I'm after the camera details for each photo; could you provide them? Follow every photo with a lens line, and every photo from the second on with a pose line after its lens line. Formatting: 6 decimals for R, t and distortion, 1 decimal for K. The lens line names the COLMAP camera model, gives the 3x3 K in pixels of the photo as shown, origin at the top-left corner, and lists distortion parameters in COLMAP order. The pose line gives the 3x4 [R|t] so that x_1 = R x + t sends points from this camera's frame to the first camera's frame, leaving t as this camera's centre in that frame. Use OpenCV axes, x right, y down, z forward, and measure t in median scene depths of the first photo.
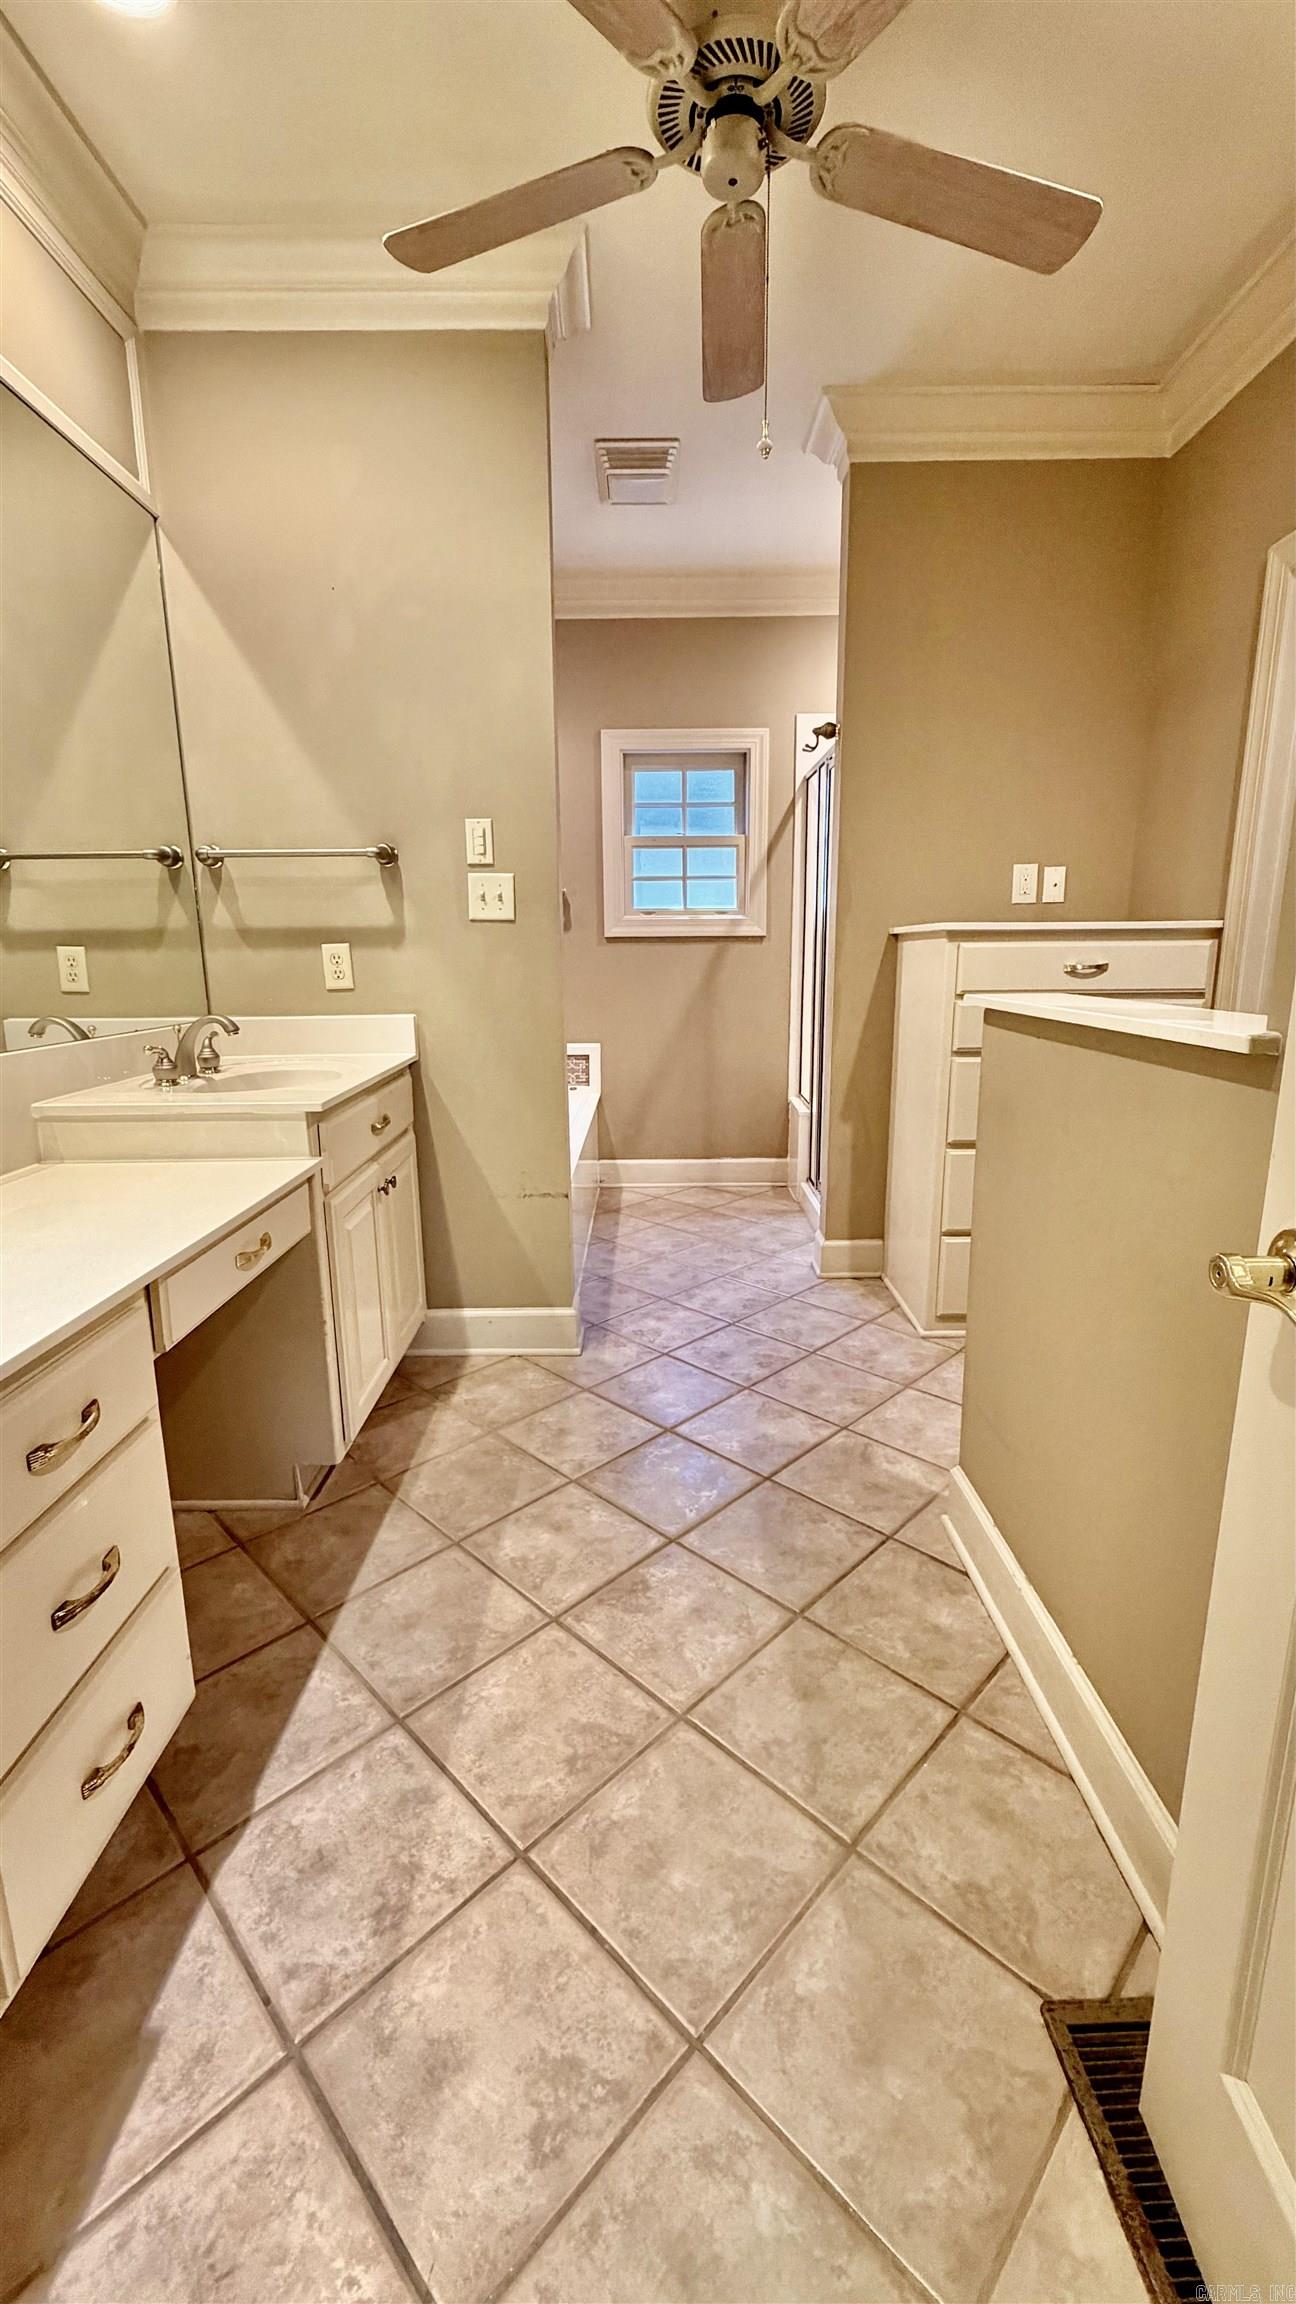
lens RADIAL K [[918.4, 0, 650.2], [0, 918.4, 1144.8], [0, 0, 1]] dist [-0.001537, 0.000237]
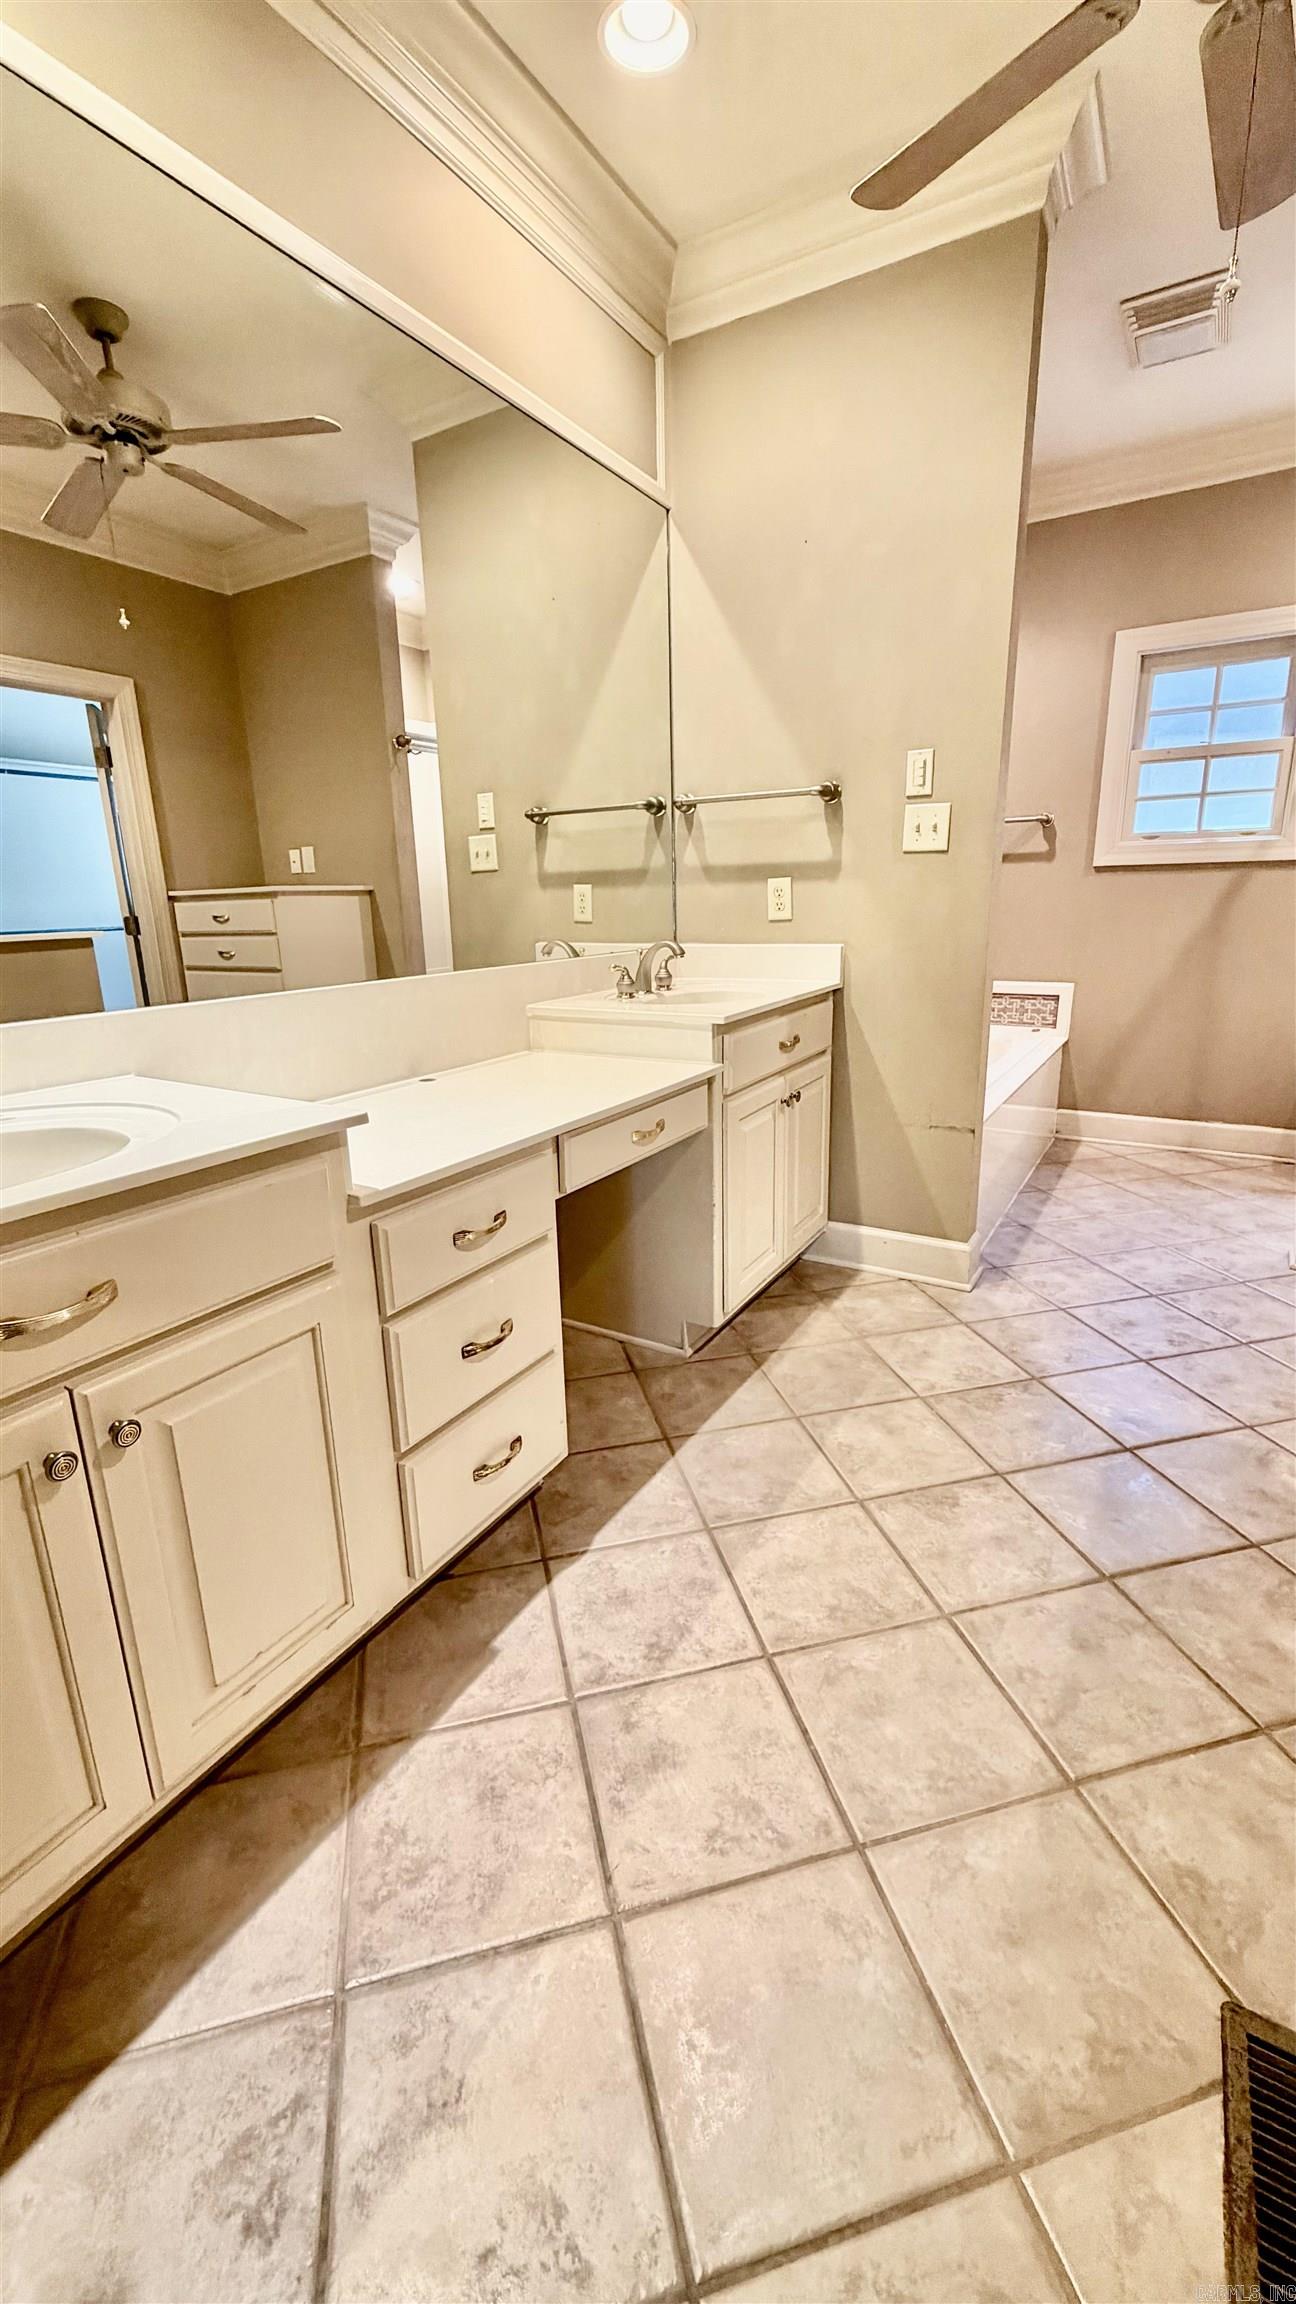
lens RADIAL K [[918.4, 0, 649.4], [0, 918.4, 1145.3], [0, 0, 1]] dist [-0.001537, 0.000237]
pose [[0.854653, 0.126285, -0.503607, 0.139059], [-0.093036, 0.991519, 0.090746, 0.015957], [0.510796, -0.030703, 0.859154, -0.042716]]
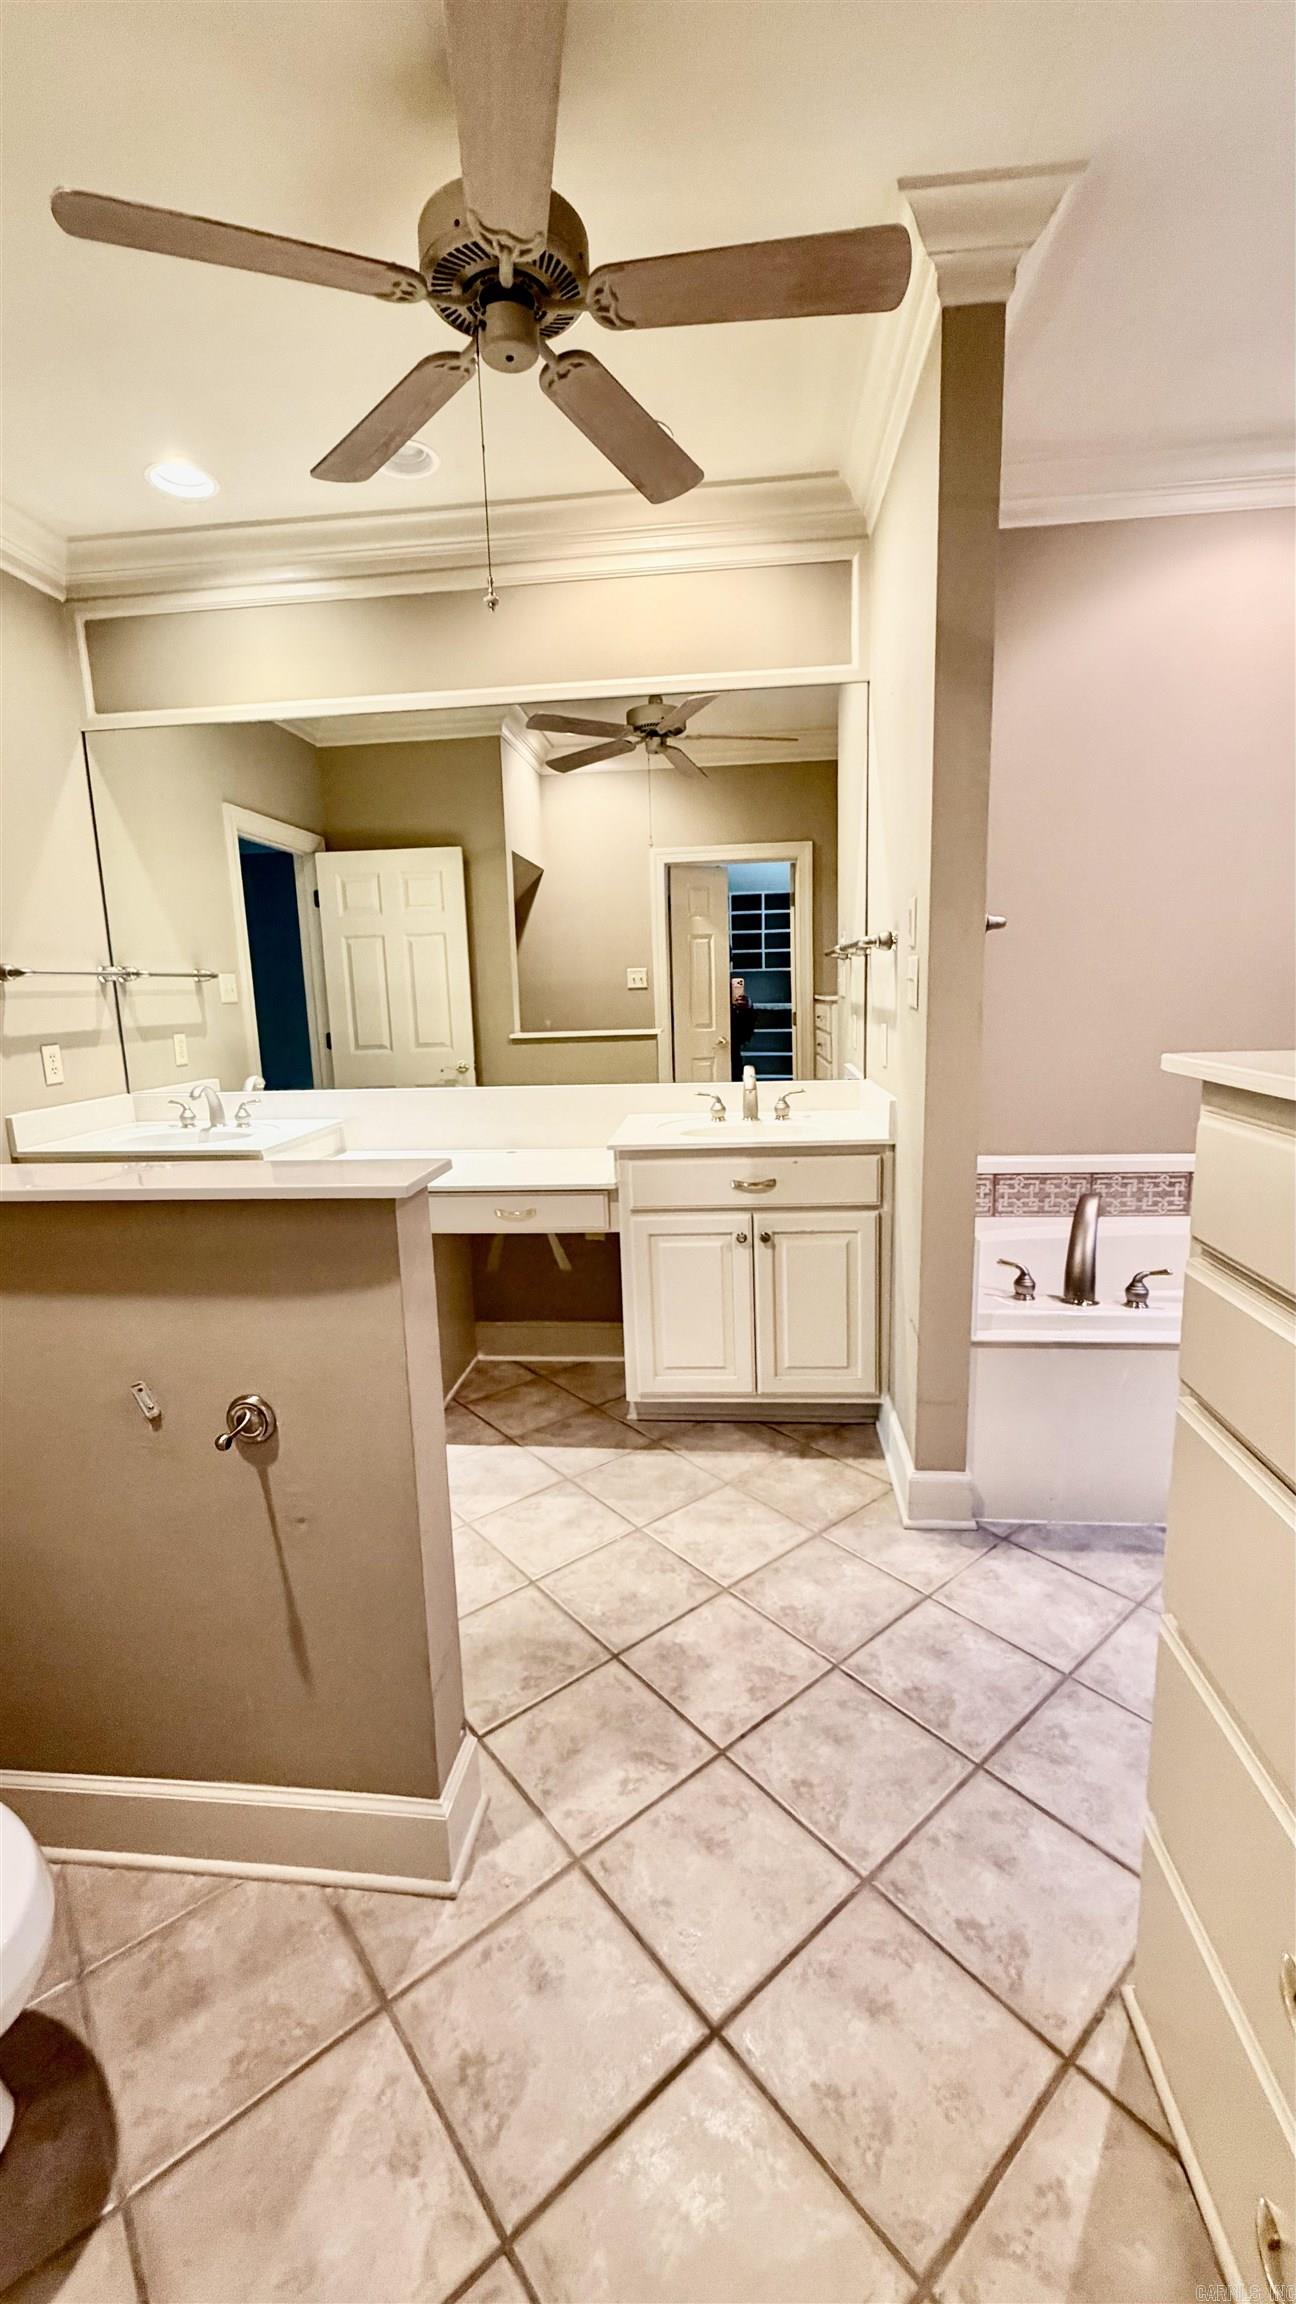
lens RADIAL K [[918.4, 0, 654.2], [0, 918.4, 1148.0], [0, 0, 1]] dist [-0.001537, 0.000237]
pose [[-0.096683, 0.188018, -0.977395, 0.876225], [-0.182380, 0.962023, 0.203102, -0.288299], [0.978463, 0.197894, -0.058720, 0.969169]]
